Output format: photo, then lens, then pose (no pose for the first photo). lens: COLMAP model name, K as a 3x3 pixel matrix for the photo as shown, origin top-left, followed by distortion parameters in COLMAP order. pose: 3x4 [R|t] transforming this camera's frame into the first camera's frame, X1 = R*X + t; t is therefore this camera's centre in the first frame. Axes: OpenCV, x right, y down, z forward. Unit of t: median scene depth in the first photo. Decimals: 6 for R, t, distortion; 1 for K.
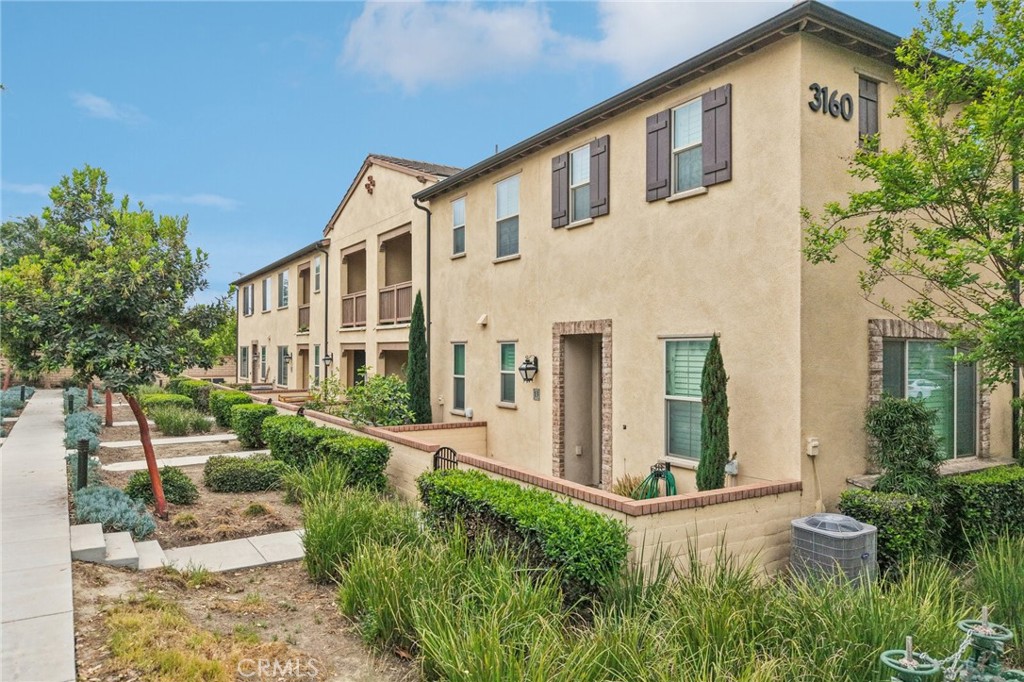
lens RADIAL K [[683.6, 0, 514.3], [0, 683.6, 354.6], [0, 0, 1]] dist [0.058549, -0.049082]
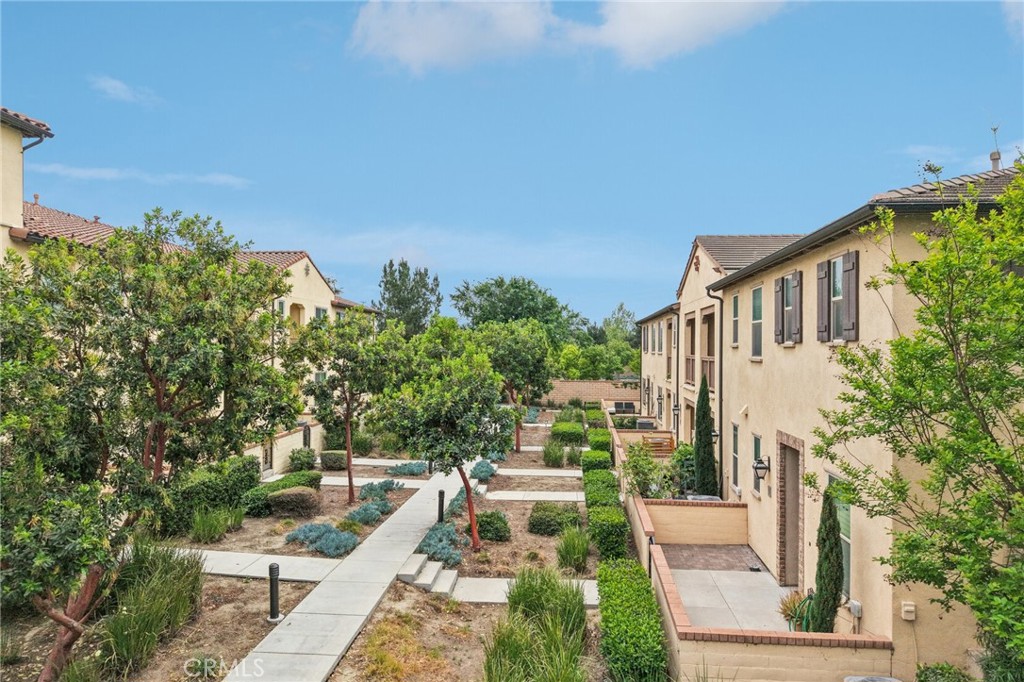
lens RADIAL K [[683.6, 0, 514.3], [0, 683.6, 354.6], [0, 0, 1]] dist [0.058549, -0.049082]
pose [[0.803126, 0.005105, -0.595787, 0.374835], [-0.008538, 0.999959, -0.002942, -0.158902], [0.595748, 0.007449, 0.803137, -0.128775]]
